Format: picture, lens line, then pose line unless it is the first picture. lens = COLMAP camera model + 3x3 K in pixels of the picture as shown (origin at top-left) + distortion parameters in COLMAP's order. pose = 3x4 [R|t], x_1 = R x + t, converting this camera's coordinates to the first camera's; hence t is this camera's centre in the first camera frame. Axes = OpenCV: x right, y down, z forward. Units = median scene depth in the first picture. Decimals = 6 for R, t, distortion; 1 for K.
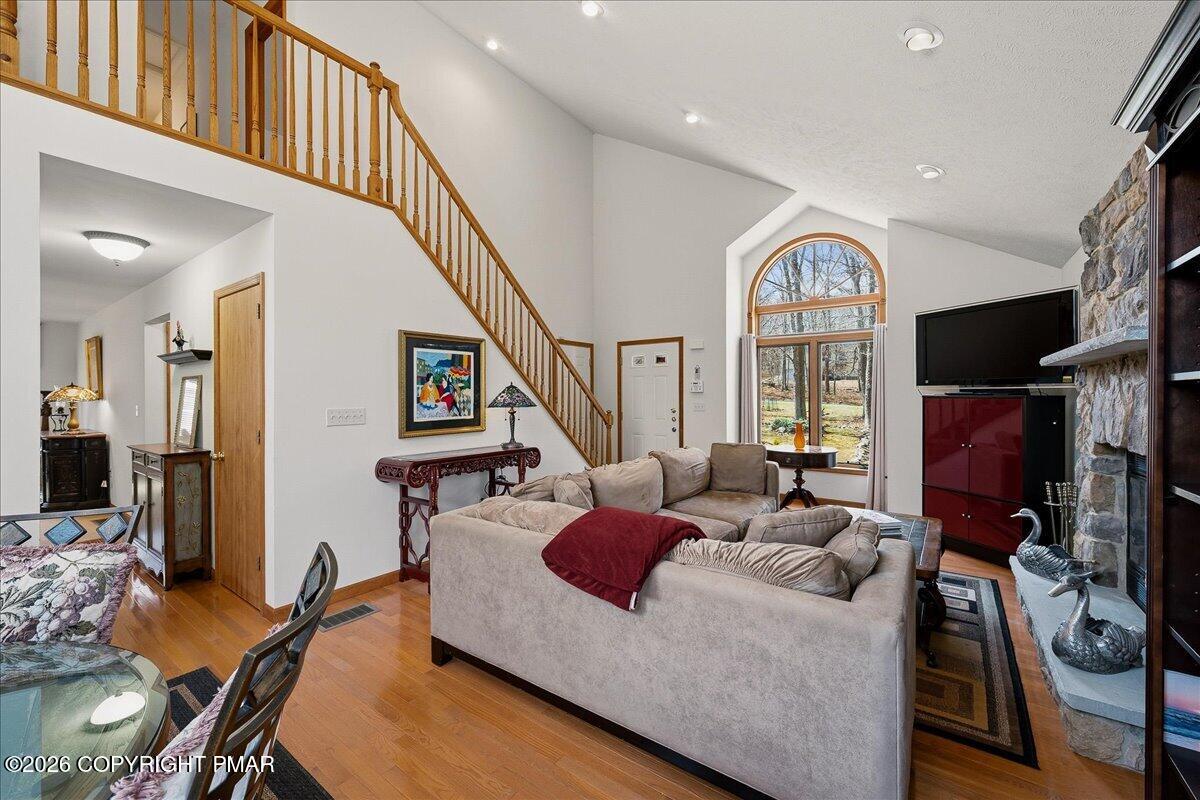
lens RADIAL K [[488.3, 0, 596.1], [0, 488.3, 395.6], [0, 0, 1]] dist [0.000448, -0.000075]
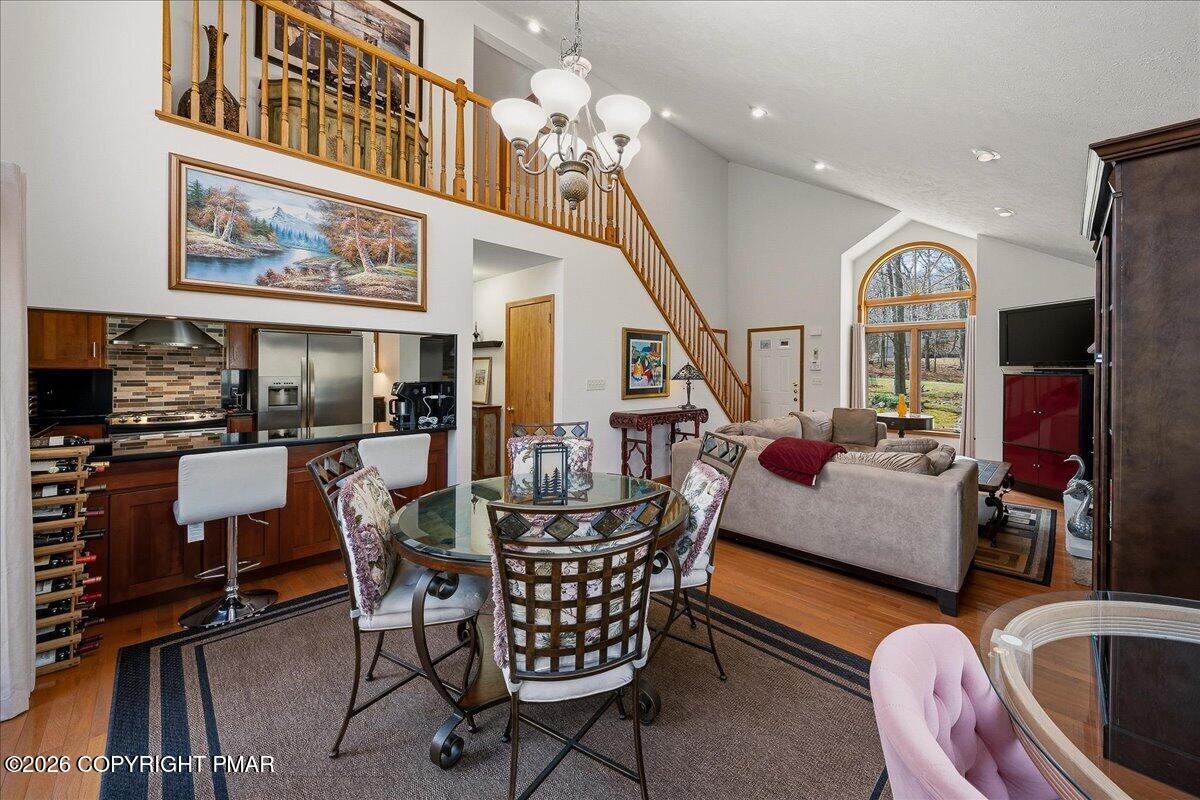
lens RADIAL K [[460.7, 0, 641.6], [0, 460.7, 370.7], [0, 0, 1]] dist [0.000601, 0.000111]
pose [[0.993588, 0.007071, -0.112837, -0.157958], [-0.007179, 0.999974, -0.000553, -0.001064], [0.112831, 0.001360, 0.993613, -0.345751]]
